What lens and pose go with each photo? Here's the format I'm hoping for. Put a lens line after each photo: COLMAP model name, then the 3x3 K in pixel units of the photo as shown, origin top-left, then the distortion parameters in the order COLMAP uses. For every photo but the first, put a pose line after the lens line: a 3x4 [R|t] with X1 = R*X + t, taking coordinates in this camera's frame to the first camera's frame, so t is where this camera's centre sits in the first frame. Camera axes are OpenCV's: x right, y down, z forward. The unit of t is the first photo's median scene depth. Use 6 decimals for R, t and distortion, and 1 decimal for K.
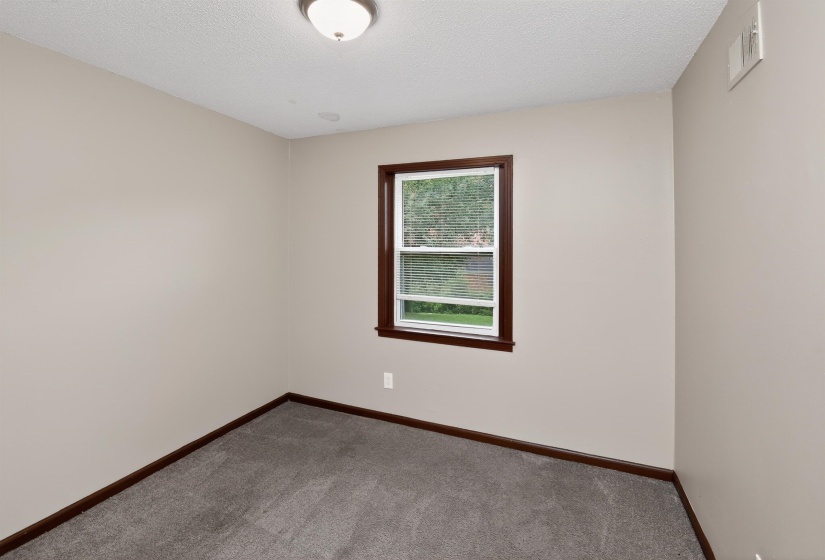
lens RADIAL K [[367.5, 0, 416.5], [0, 367.5, 253.1], [0, 0, 1]] dist [0.000928, -0.009557]
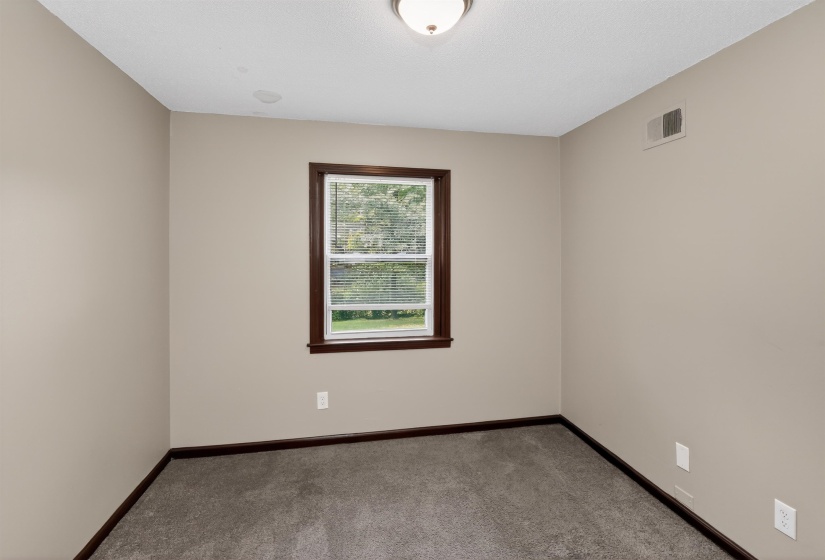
lens RADIAL K [[363.1, 0, 412.7], [0, 363.1, 260.3], [0, 0, 1]] dist [-0.000193, -0.011138]
pose [[0.833760, -0.016673, 0.551876, -0.412969], [0.015838, 0.999855, 0.006279, -0.002770], [-0.551900, 0.003506, 0.833903, 0.137110]]
